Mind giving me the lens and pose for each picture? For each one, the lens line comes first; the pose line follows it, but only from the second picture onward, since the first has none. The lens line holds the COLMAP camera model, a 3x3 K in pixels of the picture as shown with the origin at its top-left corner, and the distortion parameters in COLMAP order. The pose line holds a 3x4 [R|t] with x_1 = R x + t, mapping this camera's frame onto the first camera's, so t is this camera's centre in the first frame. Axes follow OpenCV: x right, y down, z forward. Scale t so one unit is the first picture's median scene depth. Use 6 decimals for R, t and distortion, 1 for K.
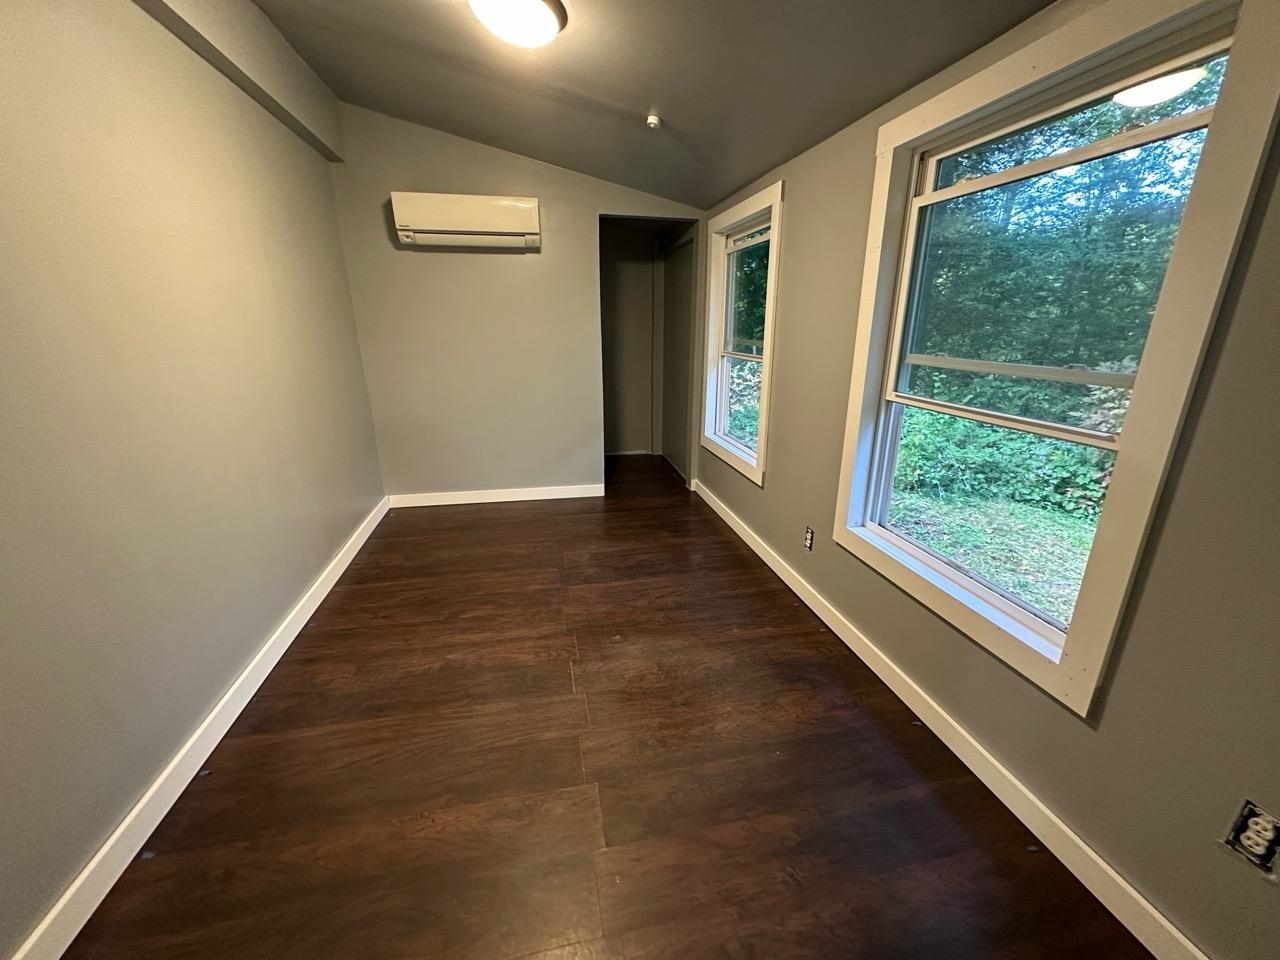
lens RADIAL K [[507.1, 0, 640.8], [0, 507.1, 478.0], [0, 0, 1]] dist [0.004142, -0.001494]
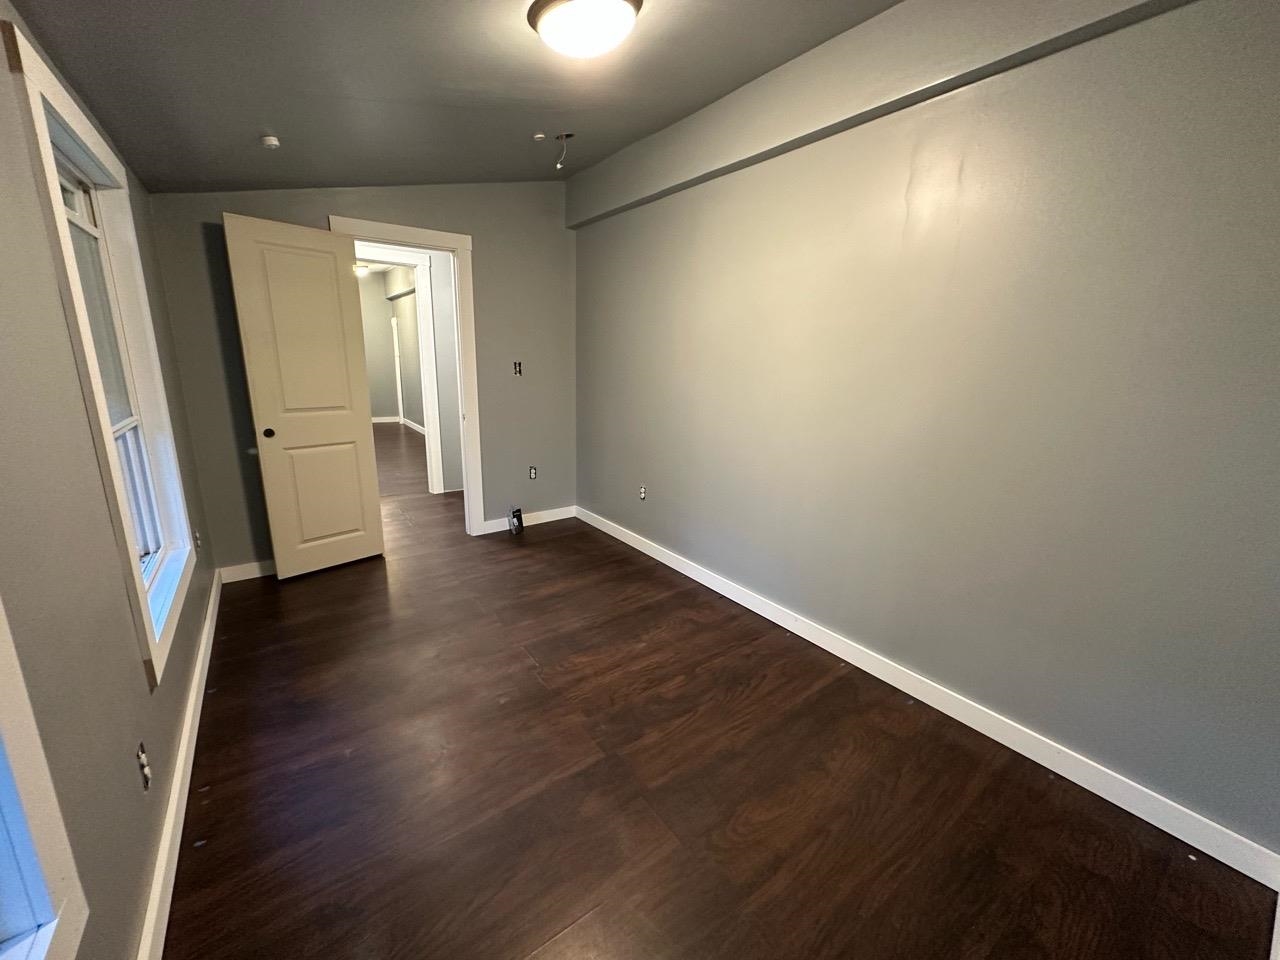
lens RADIAL K [[507.1, 0, 639.2], [0, 507.1, 485.6], [0, 0, 1]] dist [0.004142, -0.001494]
pose [[-0.917039, 0.077690, -0.391156, 0.057179], [-0.137744, 0.858771, 0.493496, -0.519119], [0.374253, 0.506435, -0.776826, 1.678495]]
